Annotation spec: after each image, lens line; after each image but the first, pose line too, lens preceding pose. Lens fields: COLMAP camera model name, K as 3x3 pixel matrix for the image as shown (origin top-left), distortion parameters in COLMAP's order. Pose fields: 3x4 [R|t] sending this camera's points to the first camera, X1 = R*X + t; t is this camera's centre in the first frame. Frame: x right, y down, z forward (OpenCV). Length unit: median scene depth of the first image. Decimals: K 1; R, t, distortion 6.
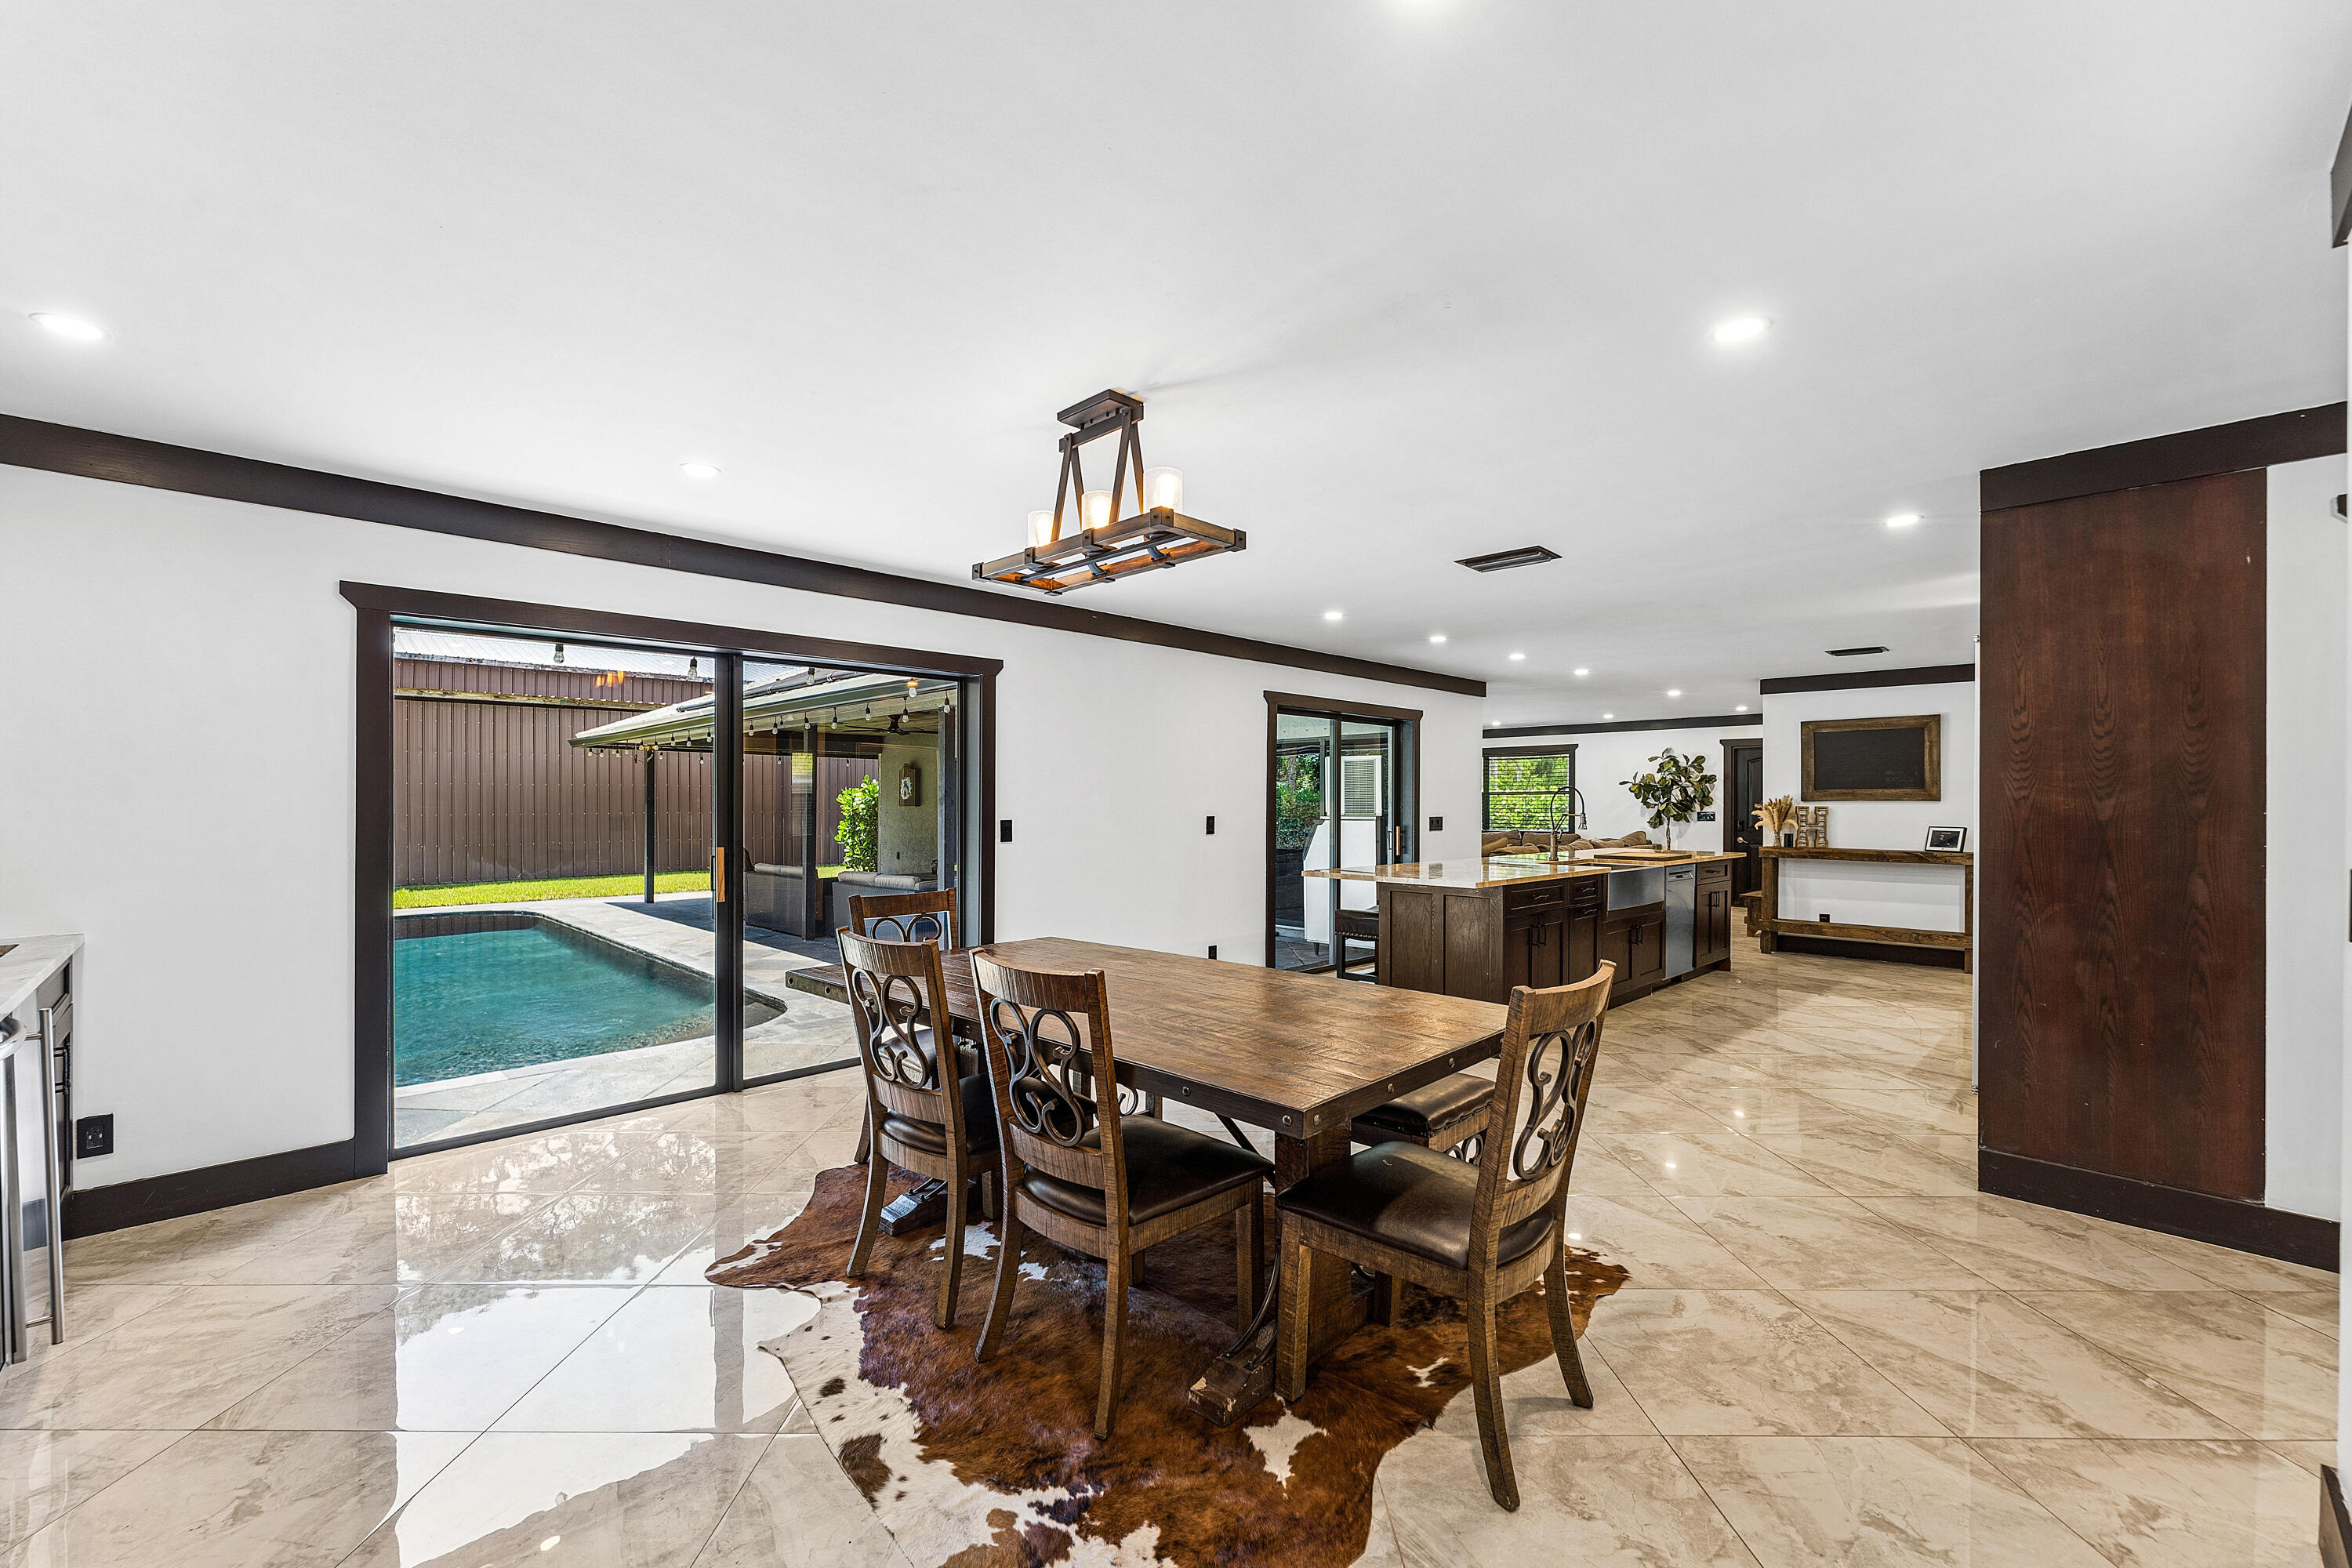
lens RADIAL K [[965.8, 0, 1177.9], [0, 965.8, 805.6], [0, 0, 1]] dist [0.000543, 0.000316]
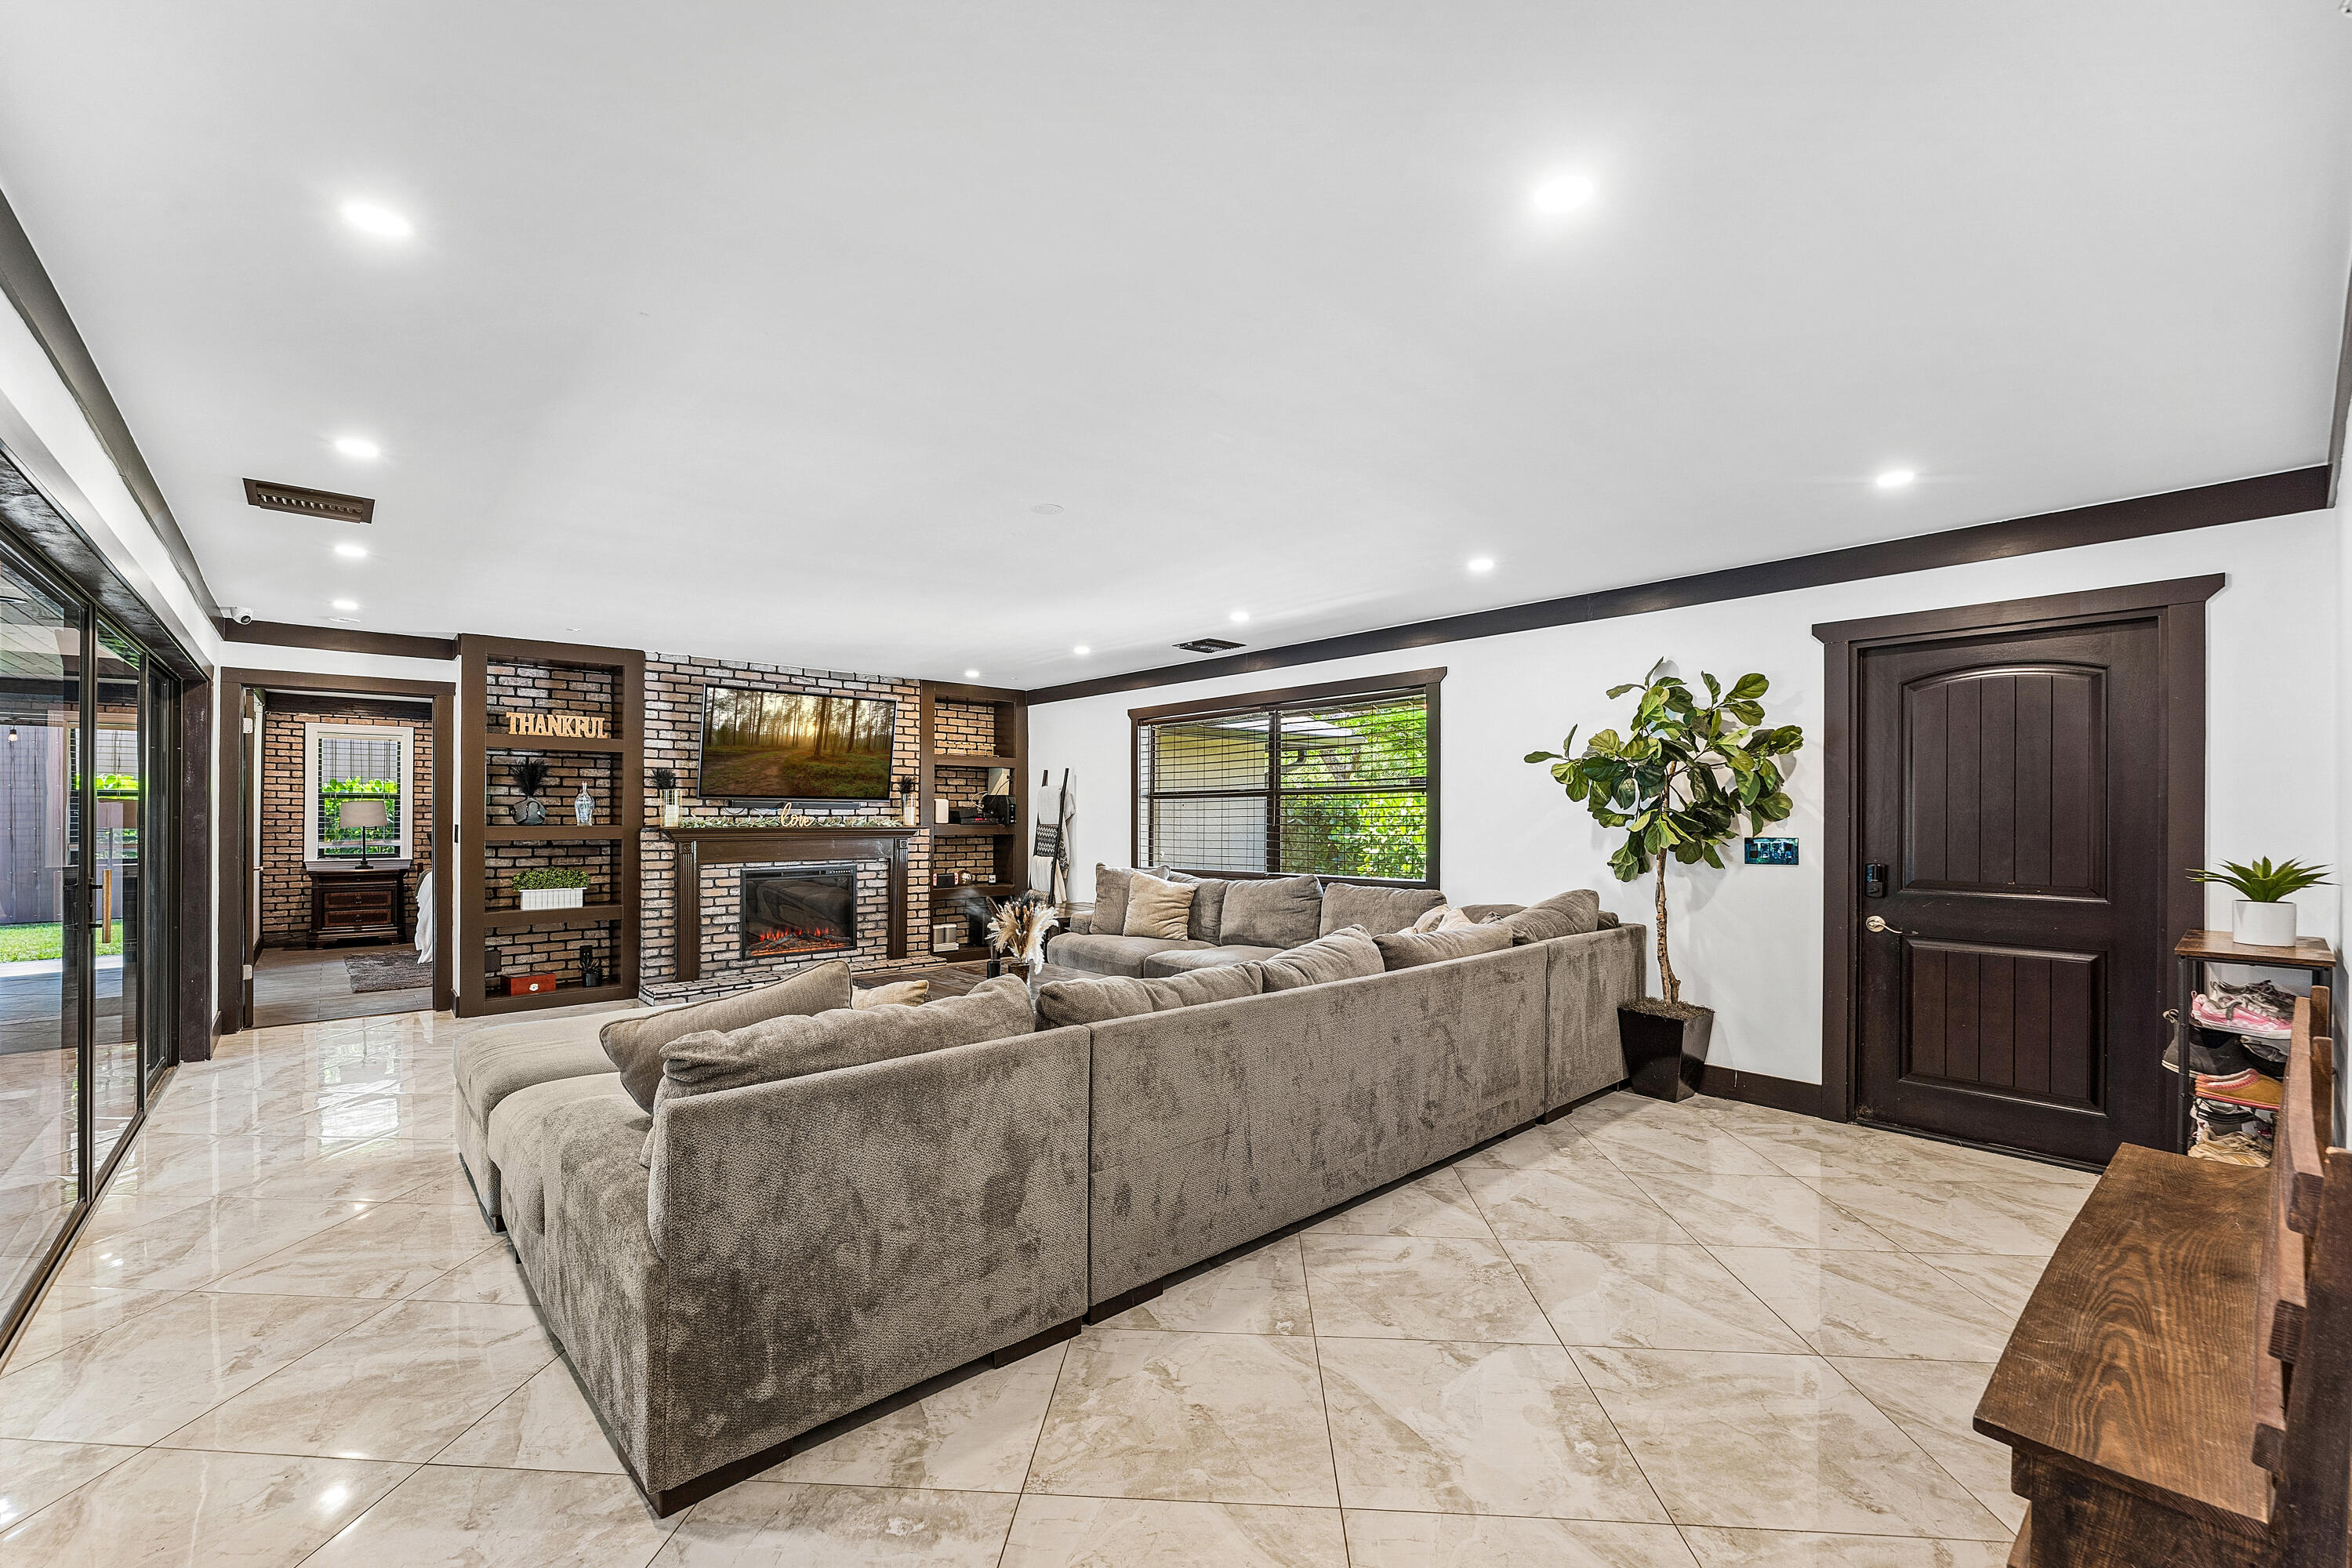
lens RADIAL K [[963.6, 0, 1171.1], [0, 963.6, 811.9], [0, 0, 1]] dist [-0.003304, -0.000074]
pose [[0.997918, 0.001146, -0.064492, 0.529666], [-0.001485, 0.999985, -0.005204, -0.001316], [0.064485, 0.005289, 0.997905, 0.958661]]
